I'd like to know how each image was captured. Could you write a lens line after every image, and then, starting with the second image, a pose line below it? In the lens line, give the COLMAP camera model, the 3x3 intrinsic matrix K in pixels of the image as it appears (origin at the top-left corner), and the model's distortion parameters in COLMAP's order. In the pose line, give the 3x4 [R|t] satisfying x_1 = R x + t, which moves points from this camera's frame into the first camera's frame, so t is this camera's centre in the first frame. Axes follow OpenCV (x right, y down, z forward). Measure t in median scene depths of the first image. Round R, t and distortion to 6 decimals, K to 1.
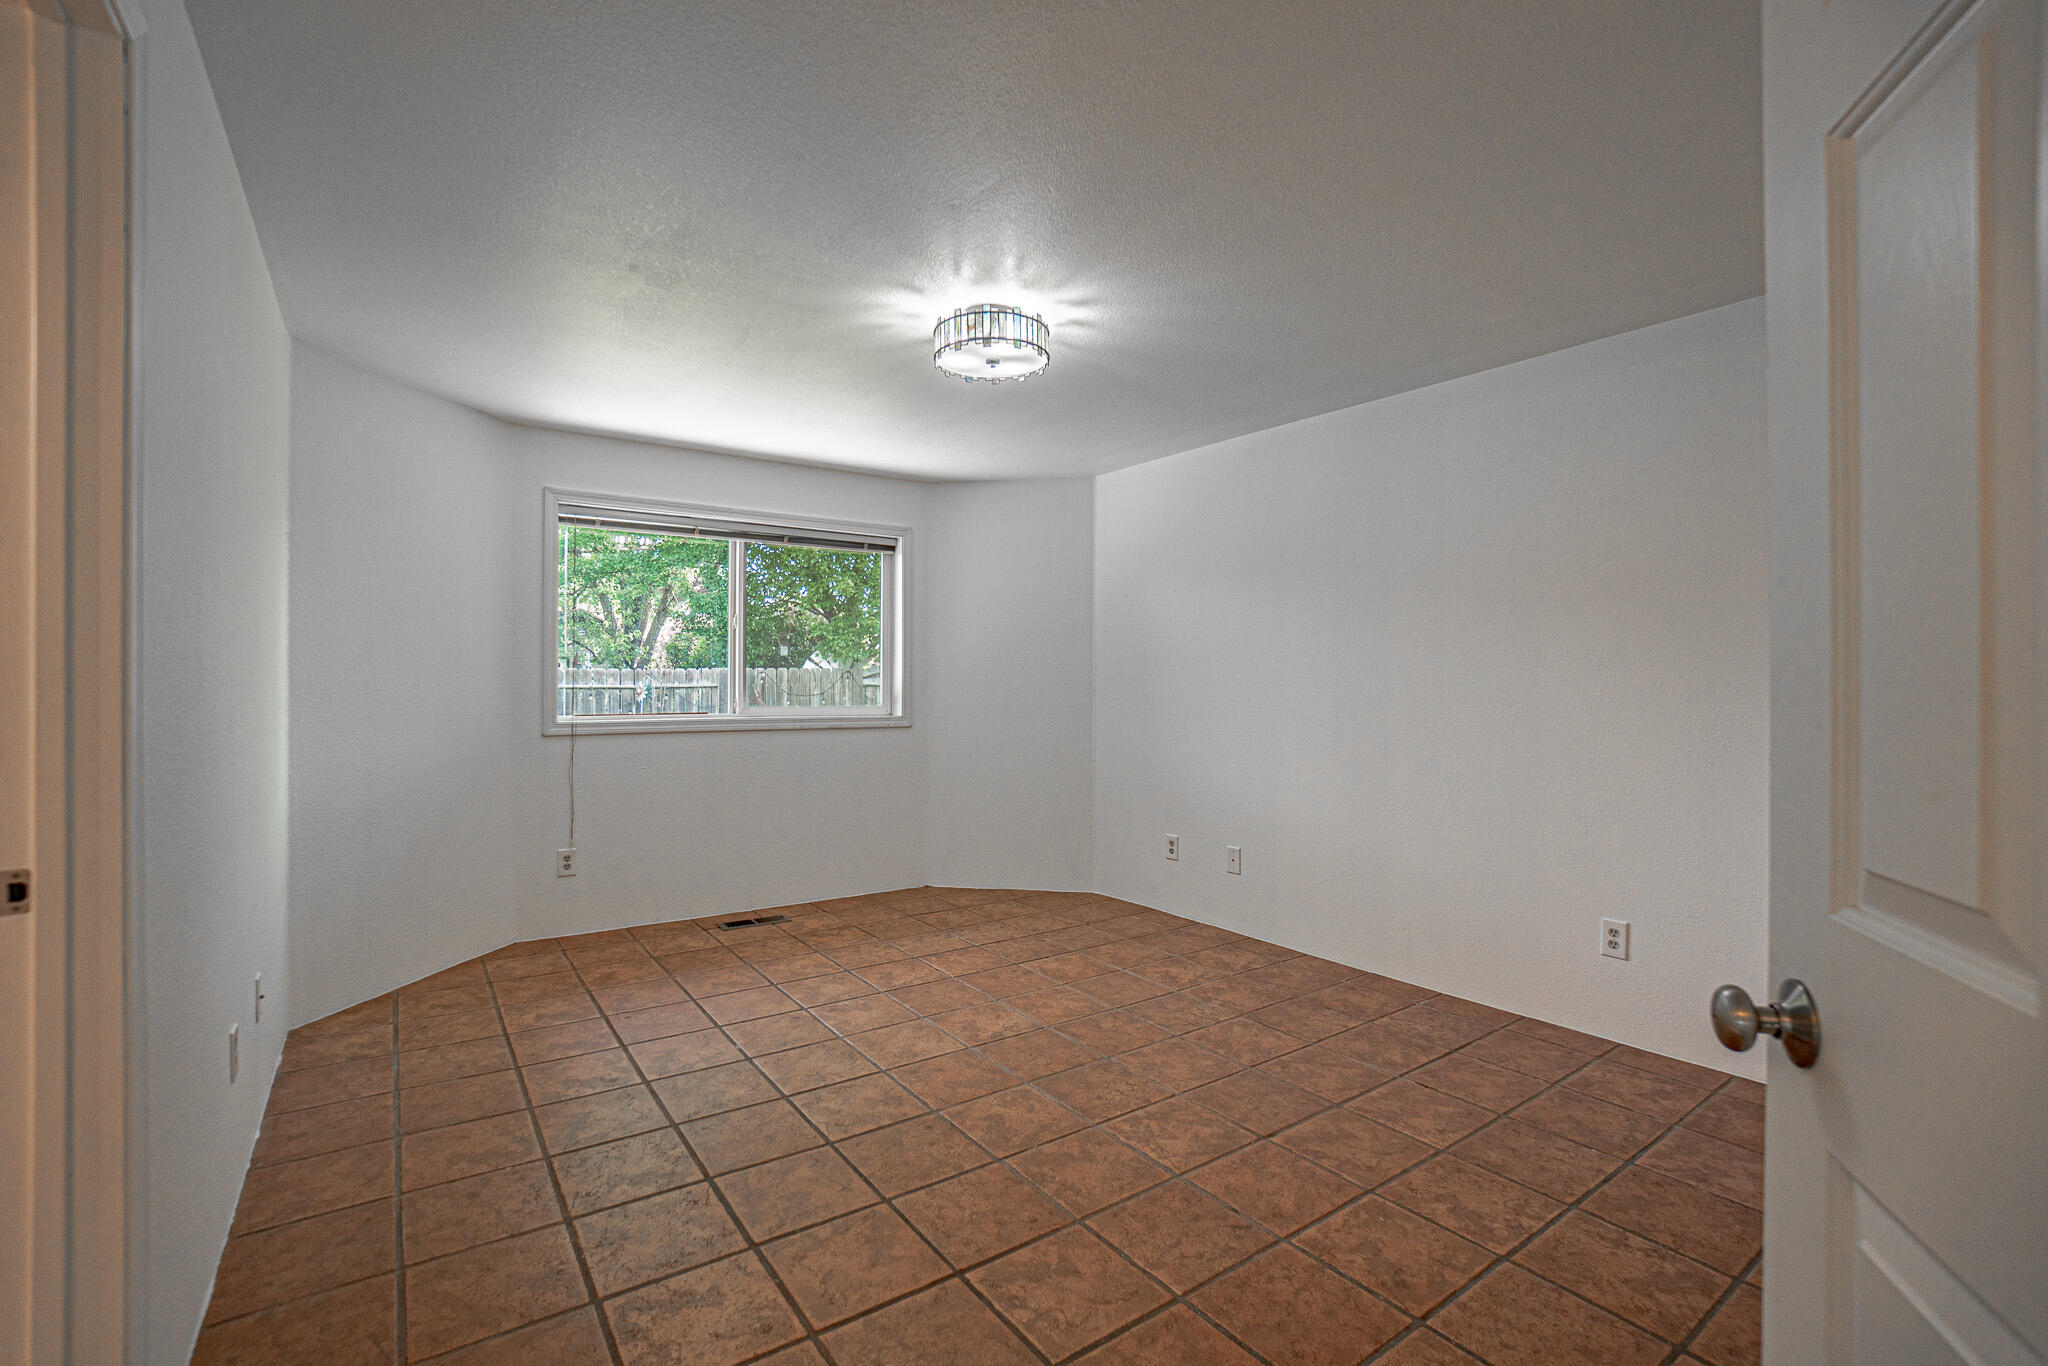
lens RADIAL K [[898.3, 0, 1019.7], [0, 898.3, 680.7], [0, 0, 1]] dist [-0.061721, 0.020816]
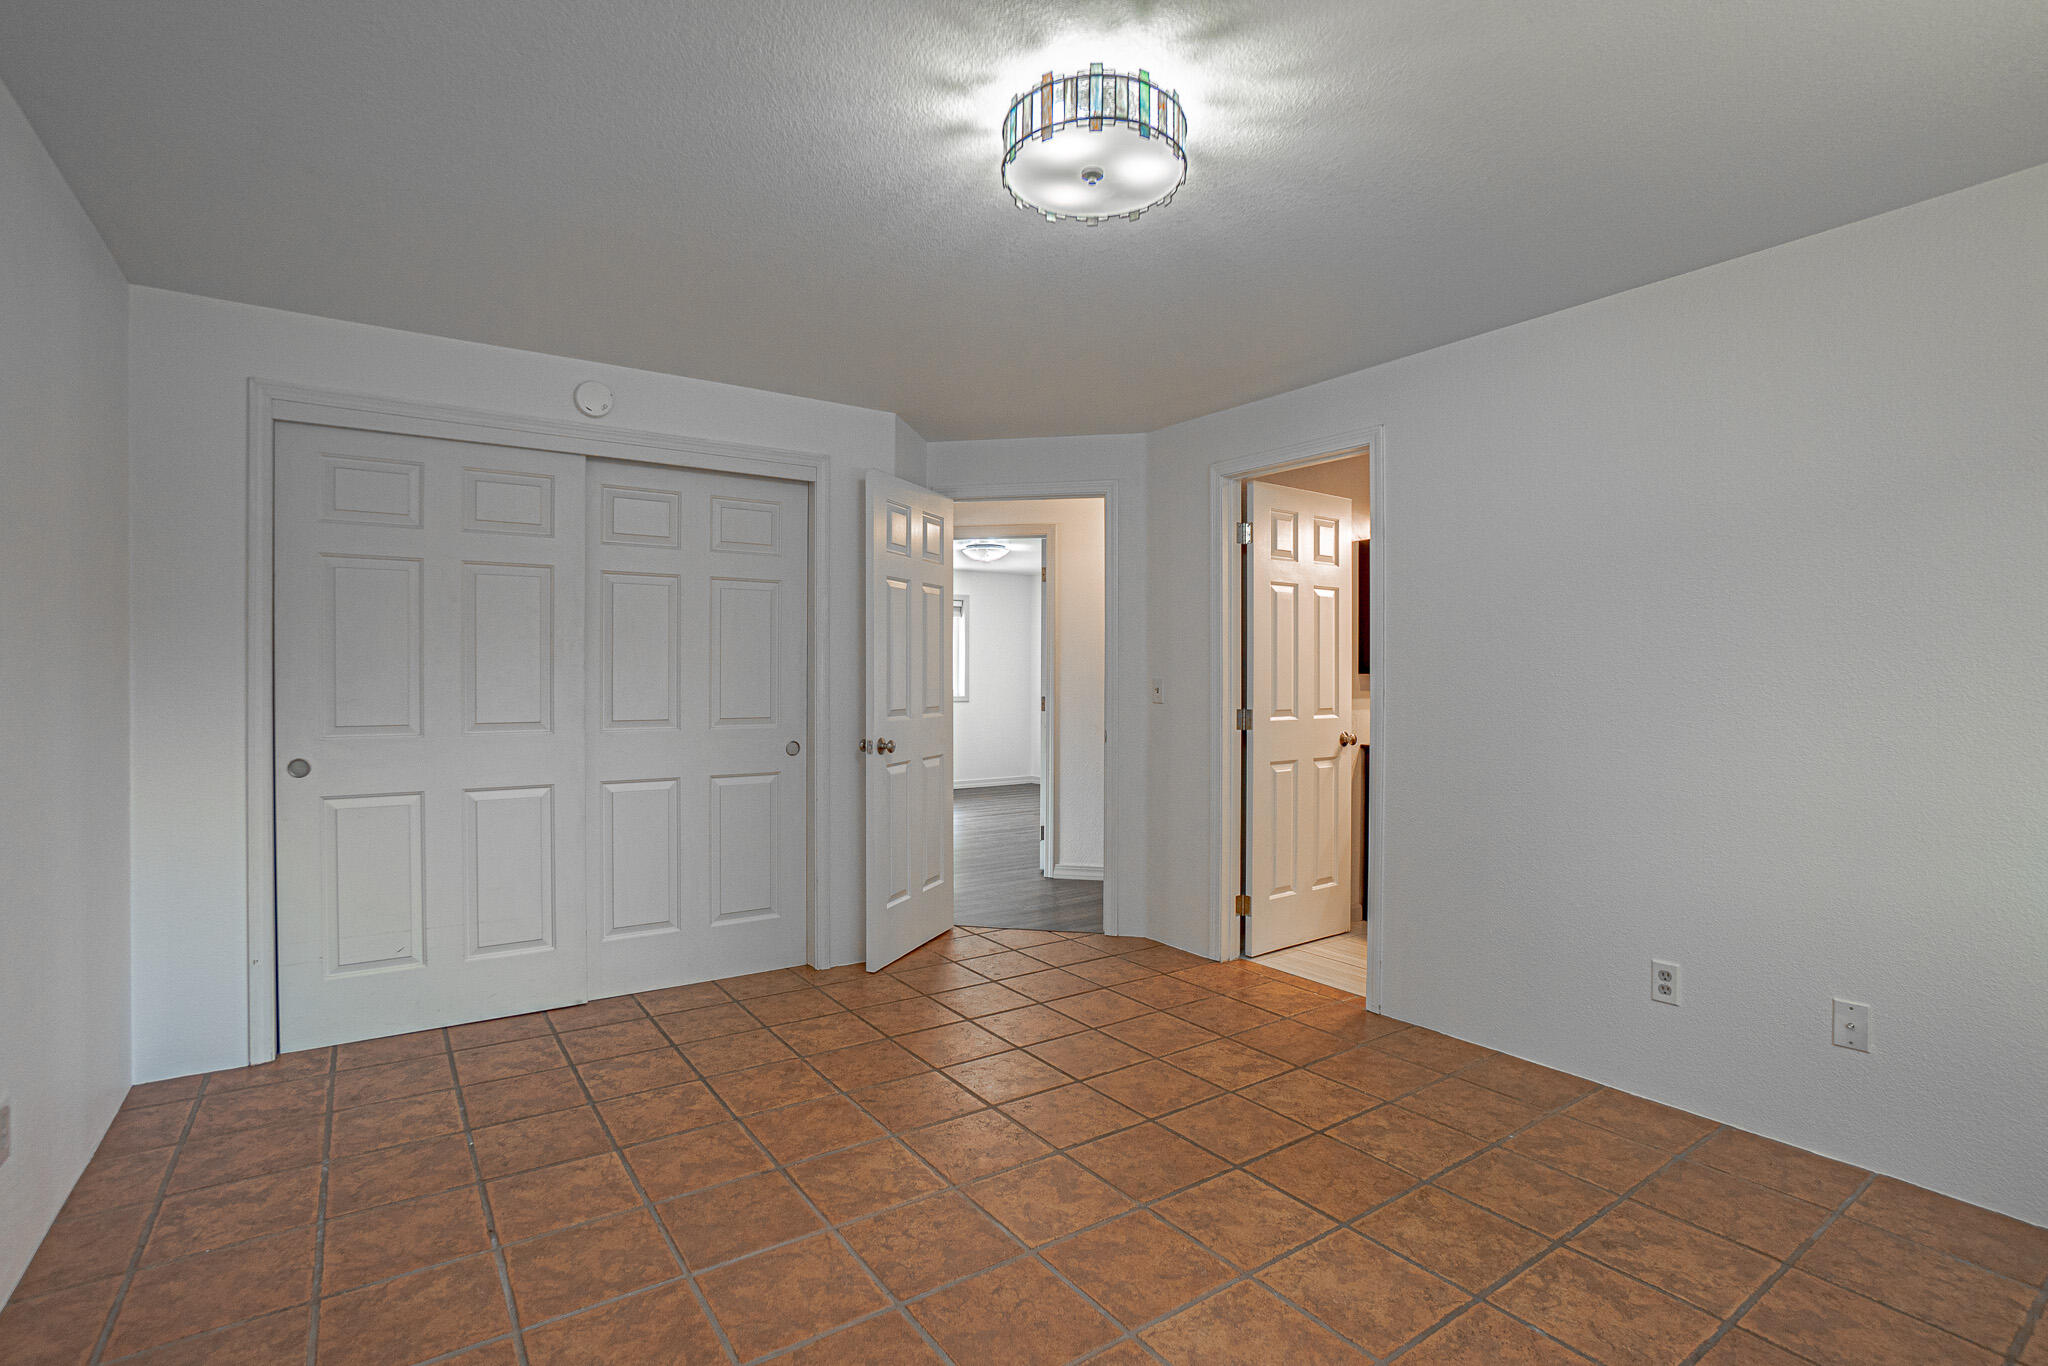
lens RADIAL K [[951.5, 0, 1024.0], [0, 951.5, 683.0], [0, 0, 1]] dist [-0.035667, 0.000244]
pose [[-0.999959, -0.007155, 0.005545, 0.014864], [-0.007091, 0.999910, 0.011372, -0.010881], [-0.005626, 0.011332, -0.999920, 1.947429]]
